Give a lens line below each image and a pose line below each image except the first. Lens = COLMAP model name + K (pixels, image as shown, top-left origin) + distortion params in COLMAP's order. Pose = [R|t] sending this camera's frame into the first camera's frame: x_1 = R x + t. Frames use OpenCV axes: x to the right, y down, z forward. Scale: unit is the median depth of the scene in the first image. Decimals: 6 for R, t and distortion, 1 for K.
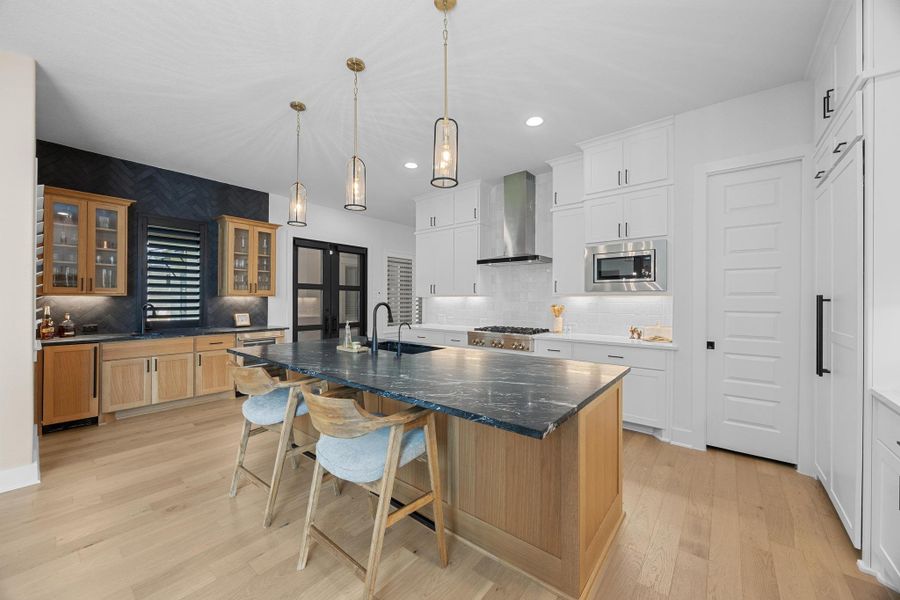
lens RADIAL K [[341.1, 0, 443.6], [0, 341.1, 300.2], [0, 0, 1]] dist [-0.005370, 0.000532]
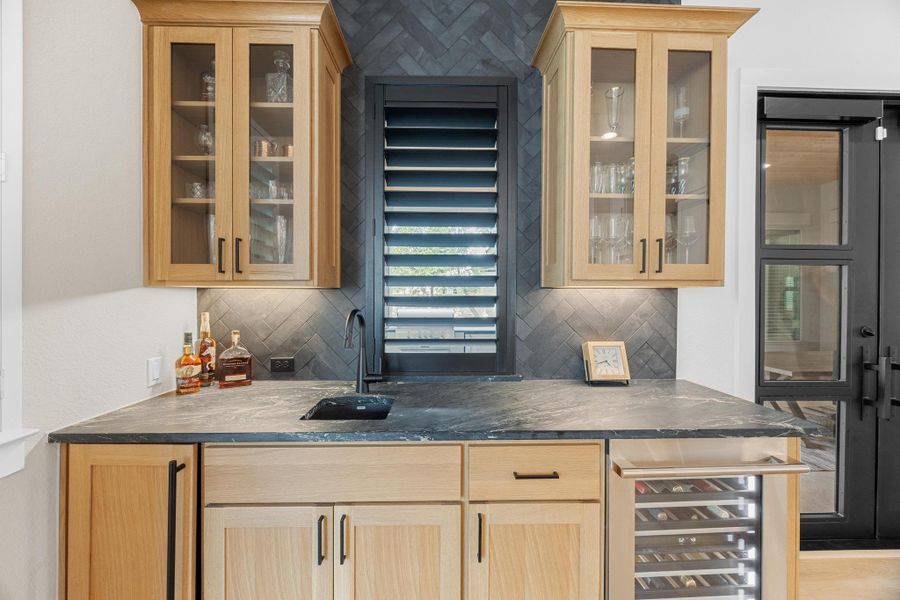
lens RADIAL K [[341.1, 0, 447.1], [0, 341.1, 298.7], [0, 0, 1]] dist [-0.005370, 0.000532]
pose [[0.664406, 0.003015, -0.747365, -0.469149], [-0.001036, 0.999995, 0.003113, -0.001672], [0.747371, -0.001294, 0.664406, 0.700327]]
